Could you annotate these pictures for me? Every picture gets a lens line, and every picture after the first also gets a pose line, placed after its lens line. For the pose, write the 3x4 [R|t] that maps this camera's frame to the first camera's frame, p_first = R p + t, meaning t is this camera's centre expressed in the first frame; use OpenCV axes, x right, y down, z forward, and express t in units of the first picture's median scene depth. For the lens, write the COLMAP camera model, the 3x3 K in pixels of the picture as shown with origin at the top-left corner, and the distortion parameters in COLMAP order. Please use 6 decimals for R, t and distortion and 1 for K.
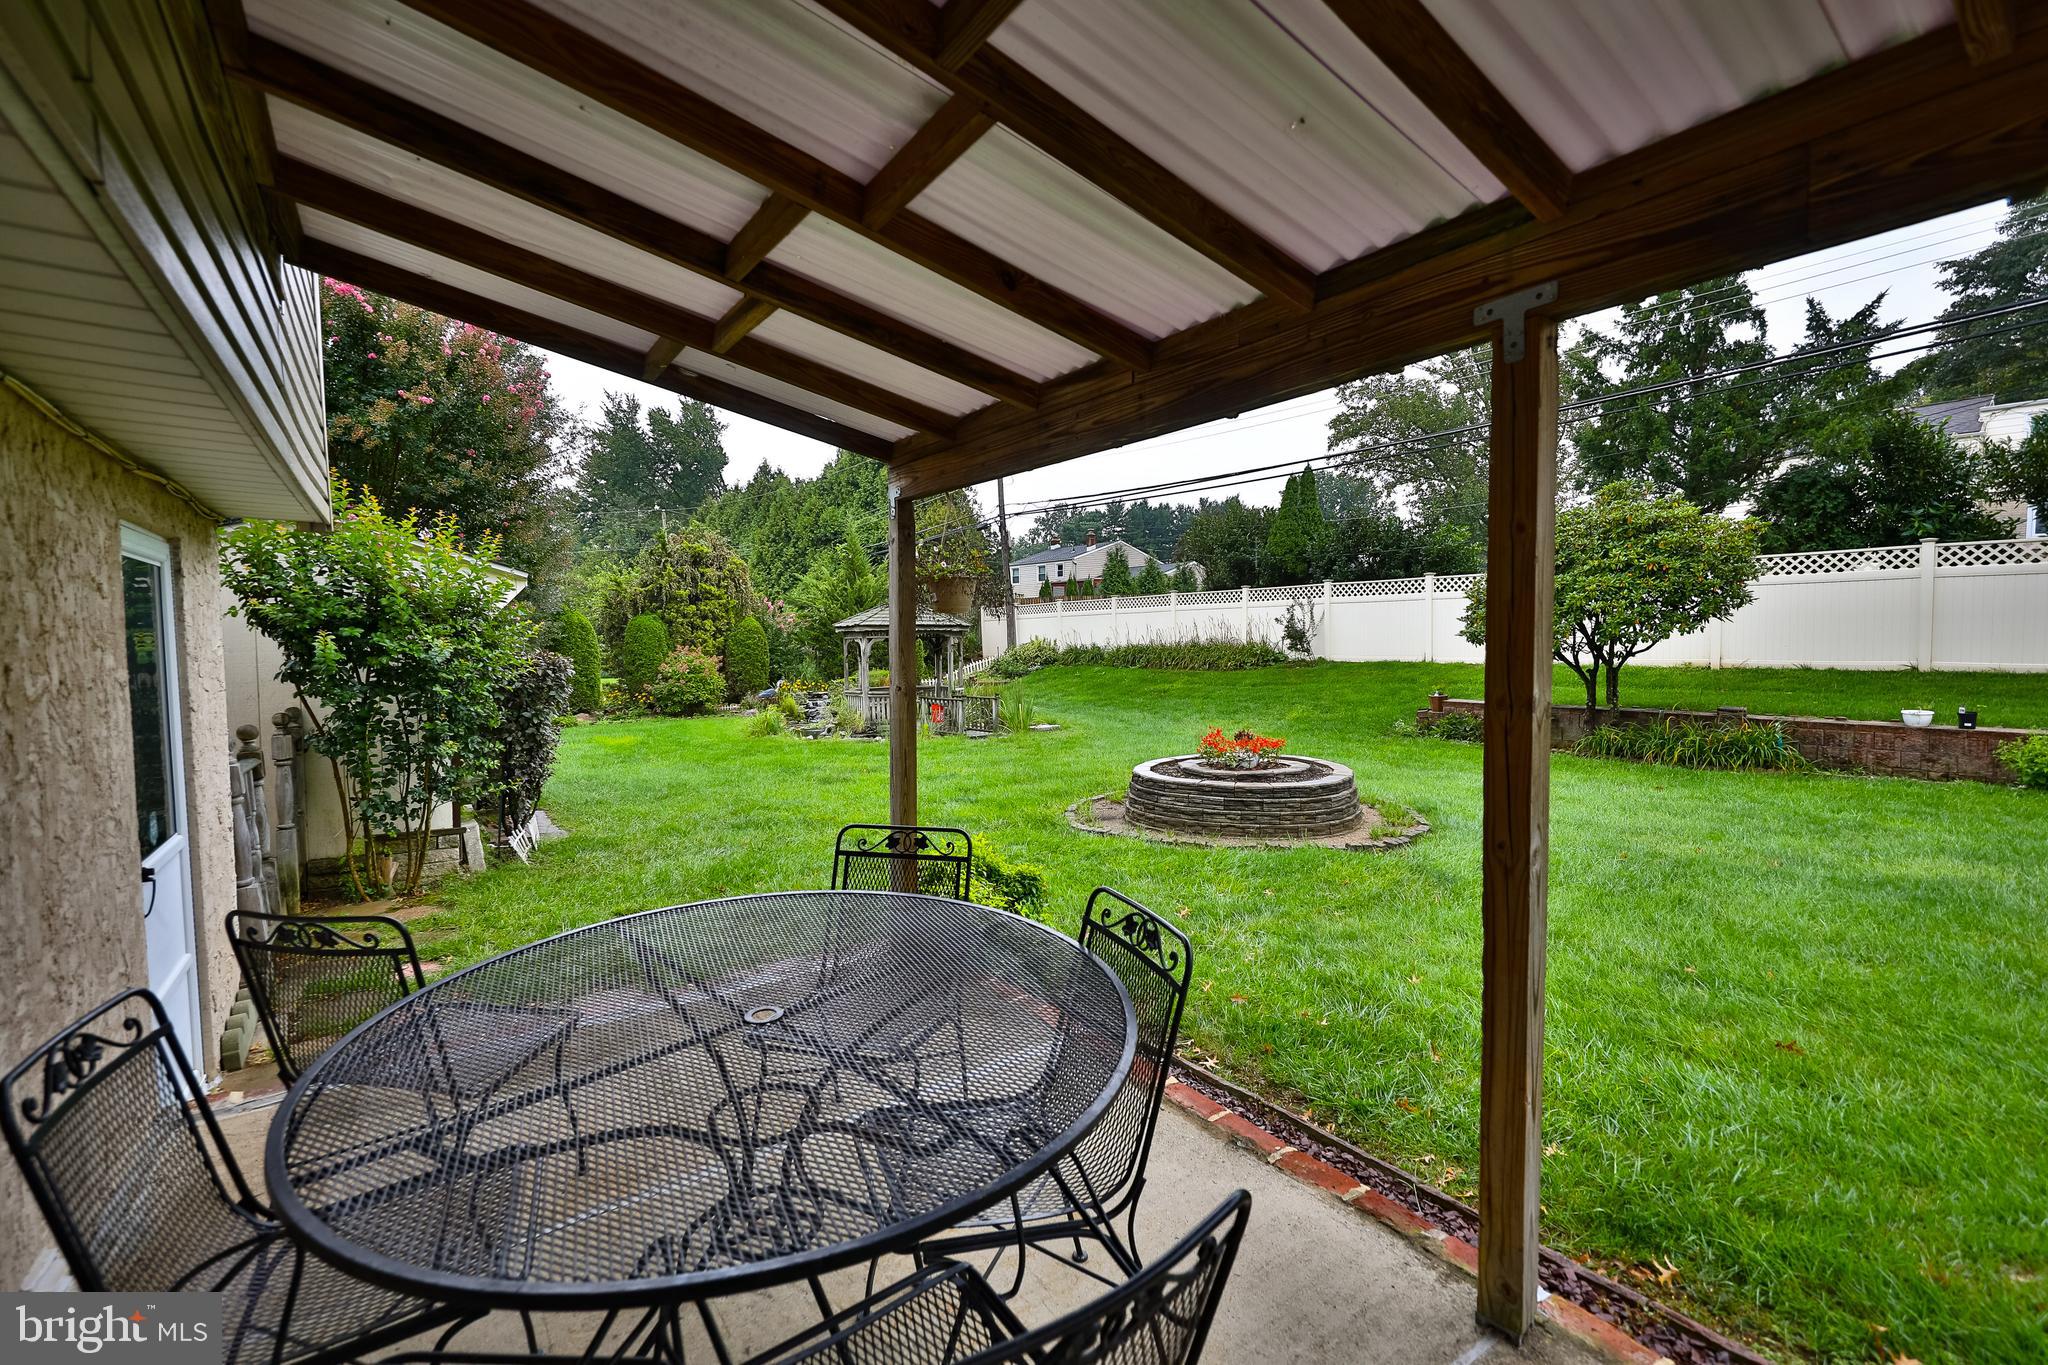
lens RADIAL K [[806.2, 0, 1024.0], [0, 806.2, 682.5], [0, 0, 1]] dist [0.002142, 0.000124]
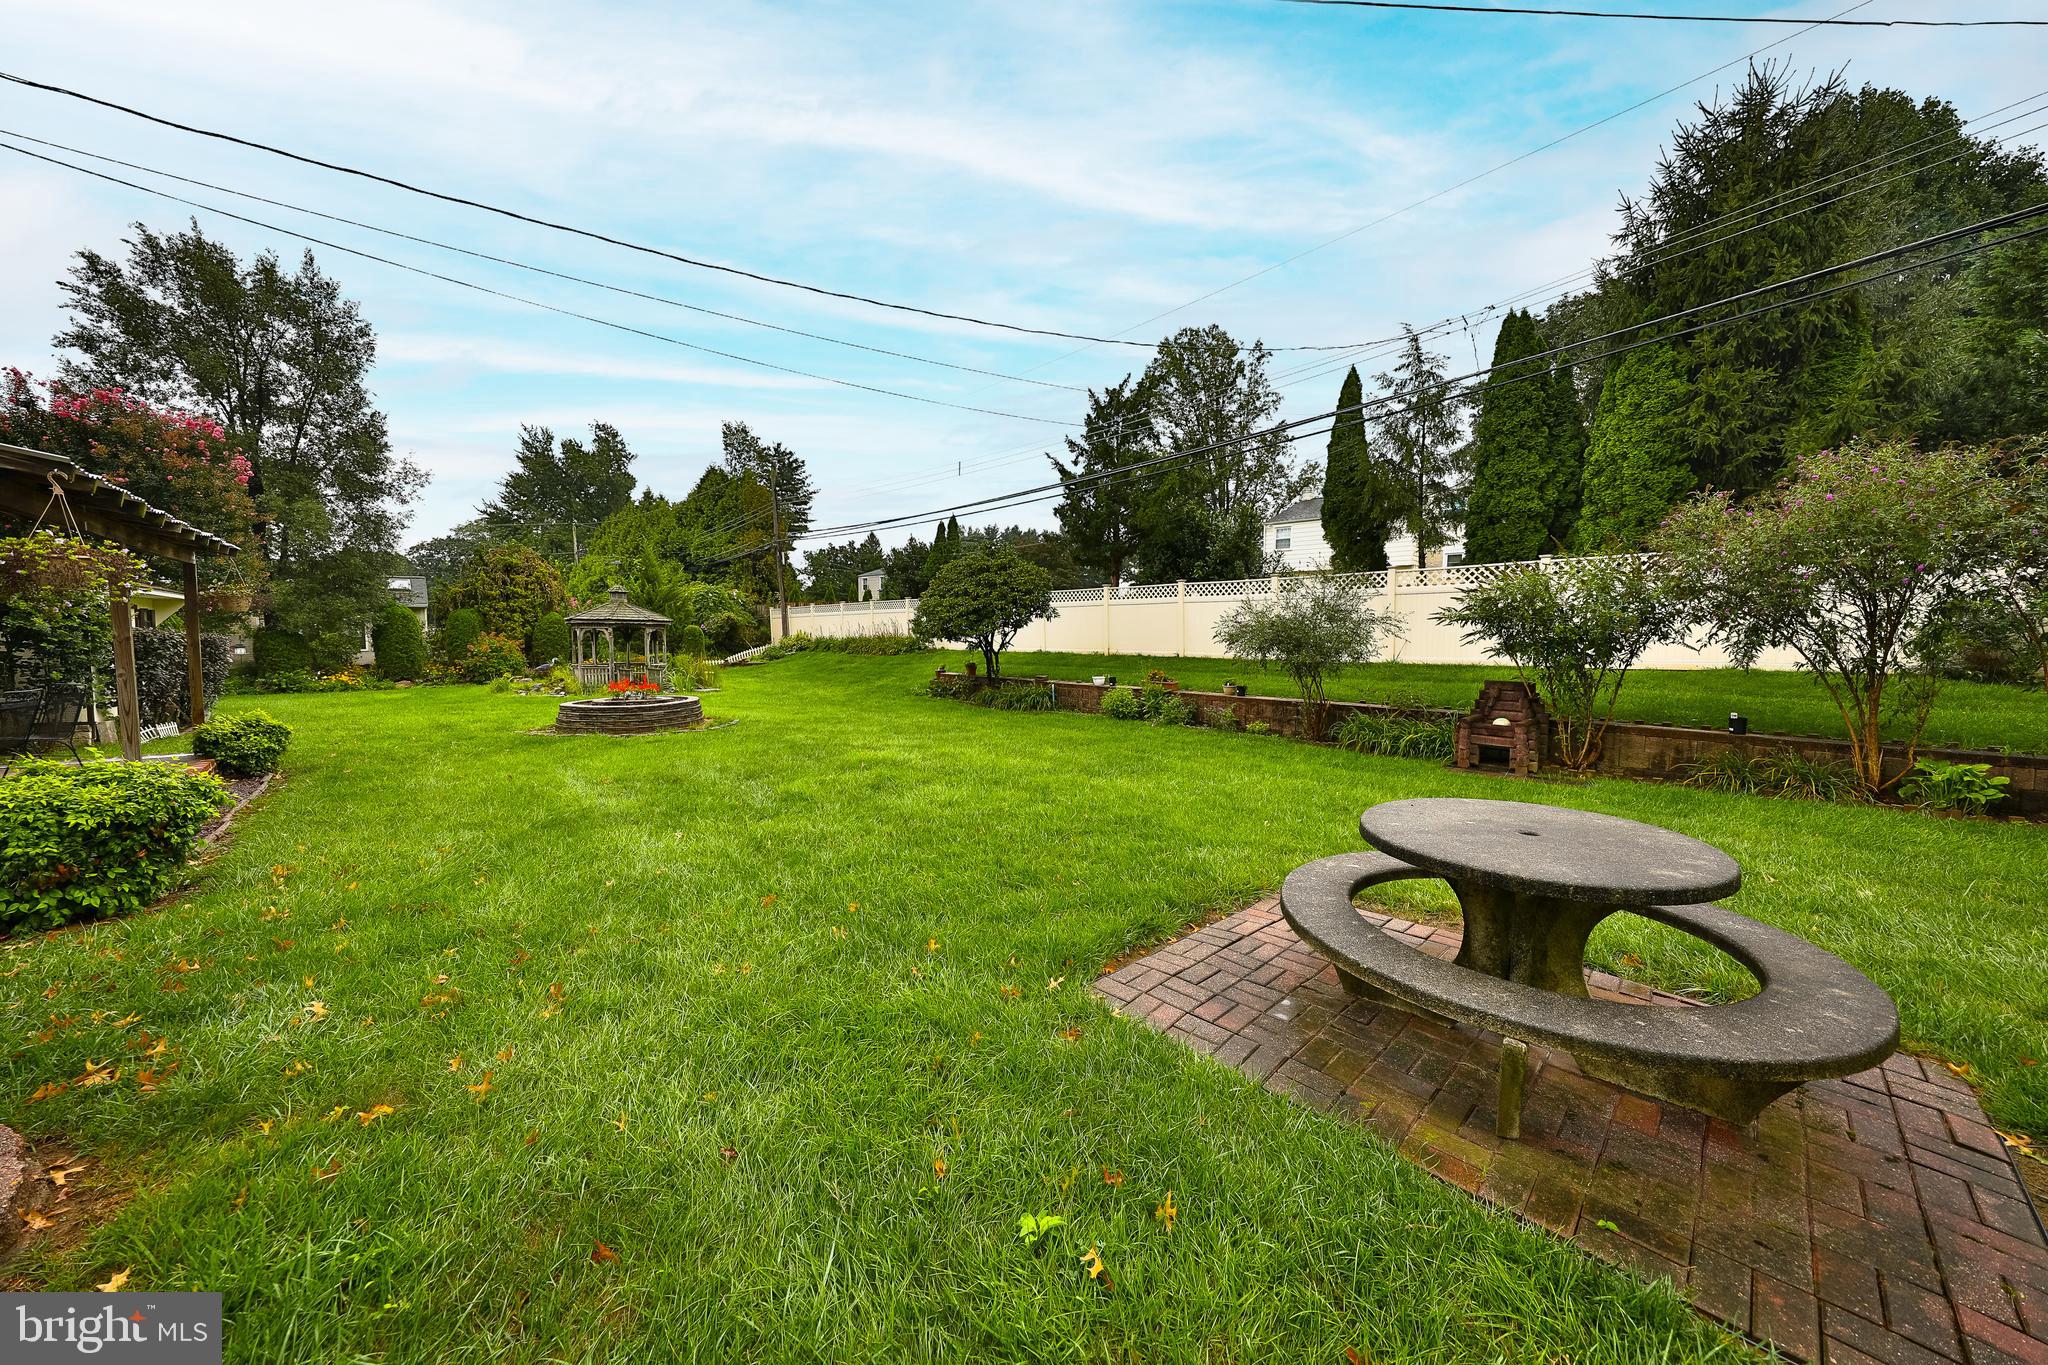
lens RADIAL K [[662.7, 0, 1024.0], [0, 662.7, 682.5], [0, 0, 1]] dist [-0.001284, -0.000047]
pose [[0.994966, 0.009438, 0.099772, 0.350566], [-0.011184, 0.999794, 0.016957, 0.010617], [-0.099592, -0.017987, 0.994866, -0.199188]]
